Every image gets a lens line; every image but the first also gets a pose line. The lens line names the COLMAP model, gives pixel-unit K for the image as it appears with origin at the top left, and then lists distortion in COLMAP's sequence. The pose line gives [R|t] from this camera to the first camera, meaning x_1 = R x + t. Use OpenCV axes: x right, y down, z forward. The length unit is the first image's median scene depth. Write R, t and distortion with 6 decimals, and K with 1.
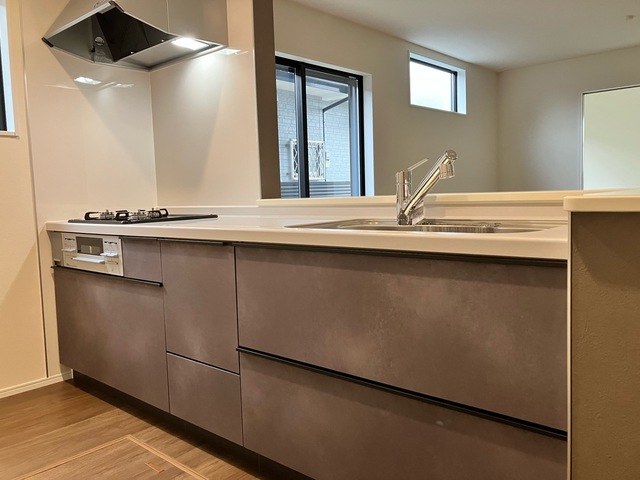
lens RADIAL K [[530.5, 0, 320.0], [0, 530.5, 240.0], [0, 0, 1]] dist [0.022176, 0.000079]
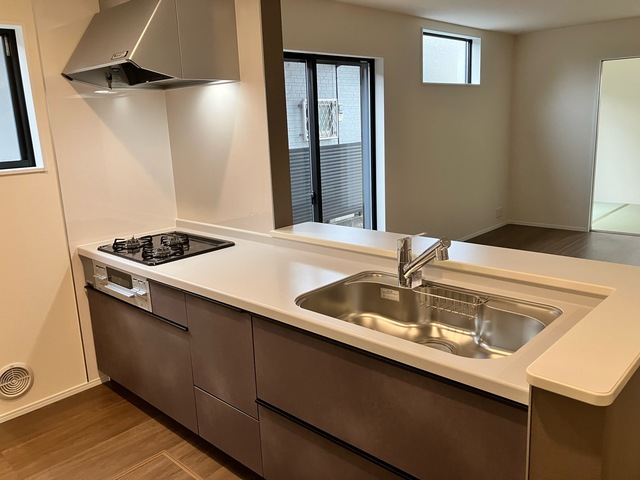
lens RADIAL K [[530.5, 0, 320.0], [0, 530.5, 240.0], [0, 0, 1]] dist [0.022176, 0.000079]
pose [[0.999587, -0.003709, -0.028503, 0.011451], [0.007558, 0.990660, 0.136146, -0.204304], [0.027732, -0.136306, 0.990279, -0.061016]]
